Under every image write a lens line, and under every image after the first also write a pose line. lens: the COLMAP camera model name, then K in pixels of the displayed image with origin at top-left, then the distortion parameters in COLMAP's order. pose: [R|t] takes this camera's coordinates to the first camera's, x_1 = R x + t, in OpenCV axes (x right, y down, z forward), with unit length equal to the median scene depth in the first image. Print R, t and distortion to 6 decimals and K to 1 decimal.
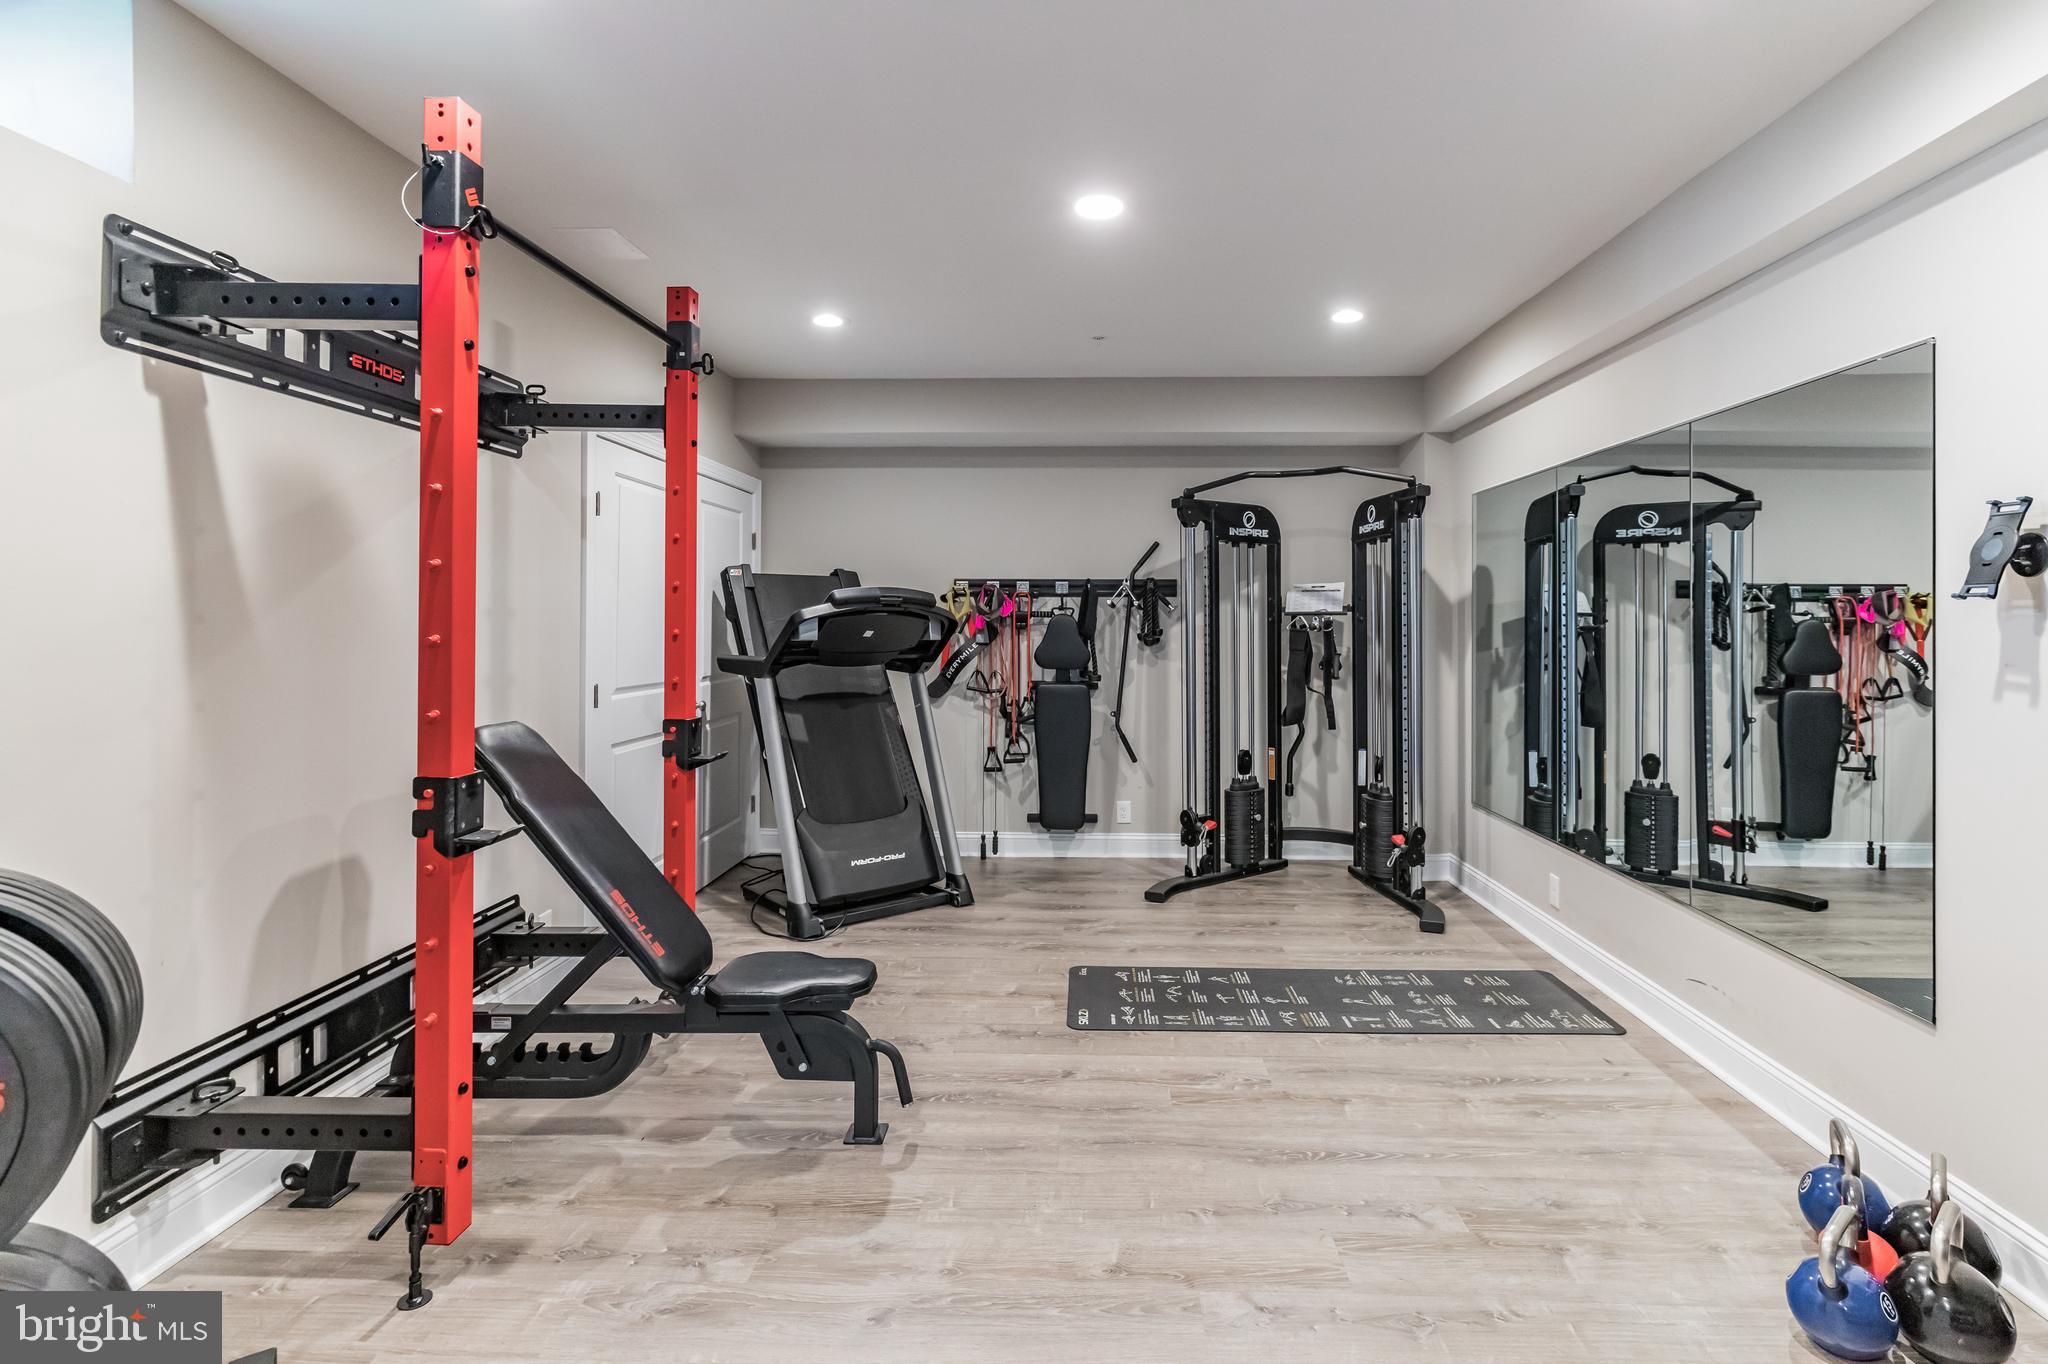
lens RADIAL K [[994.4, 0, 1060.5], [0, 994.4, 615.4], [0, 0, 1]] dist [-0.000075, 0.000011]
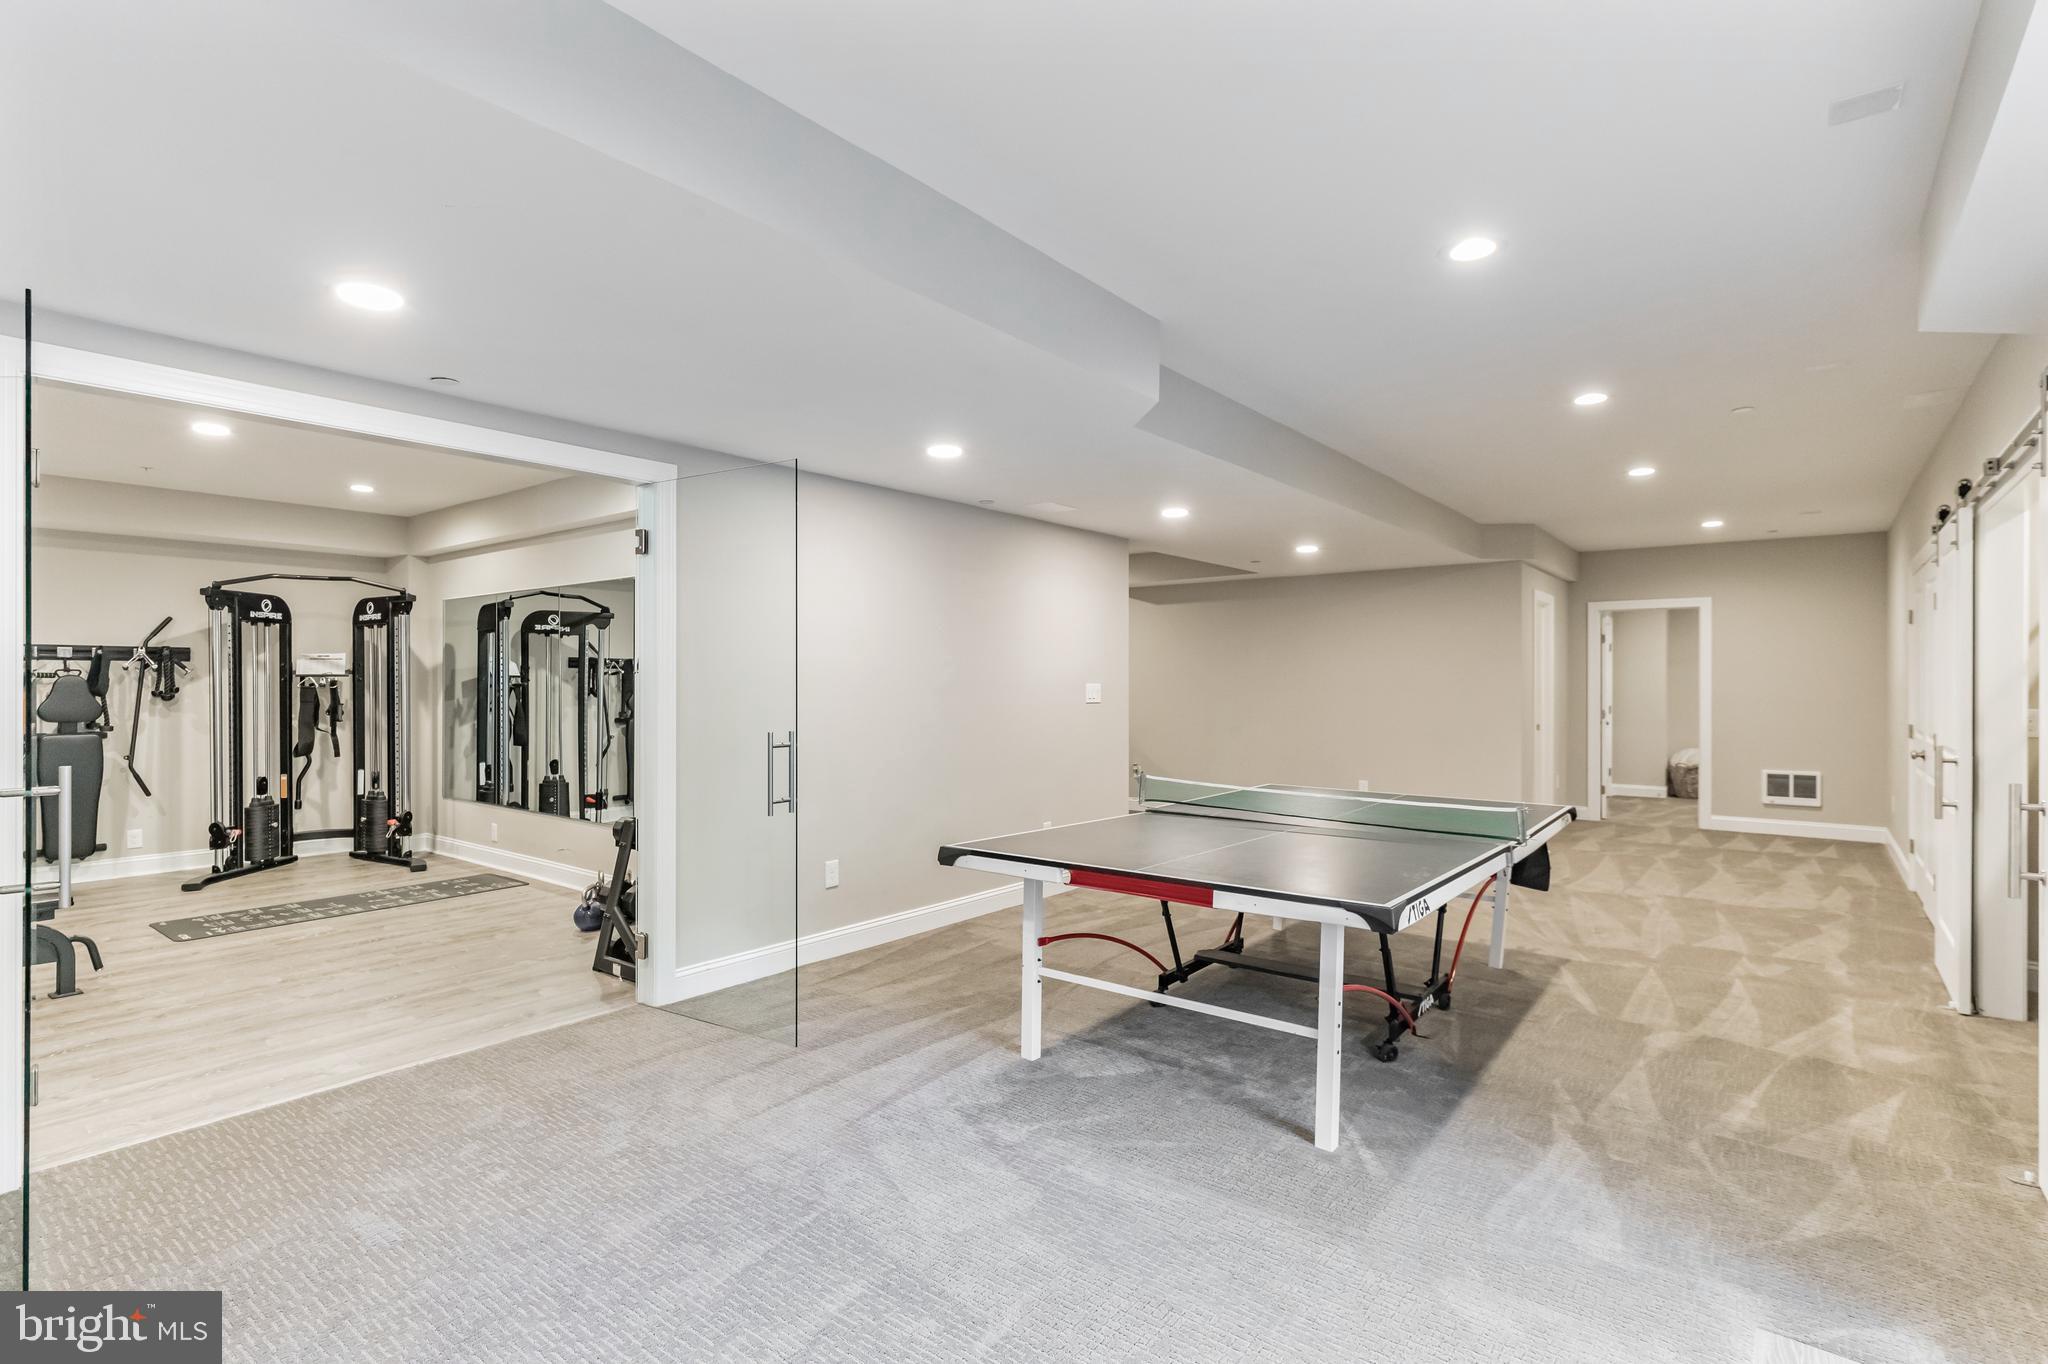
lens RADIAL K [[994.4, 0, 1020.8], [0, 994.4, 681.3], [0, 0, 1]] dist [-0.000075, 0.000011]
pose [[0.591260, -0.001648, 0.806479, -0.294092], [-0.004723, 0.999974, 0.005507, -0.005976], [-0.806467, -0.007065, 0.591236, -0.625615]]
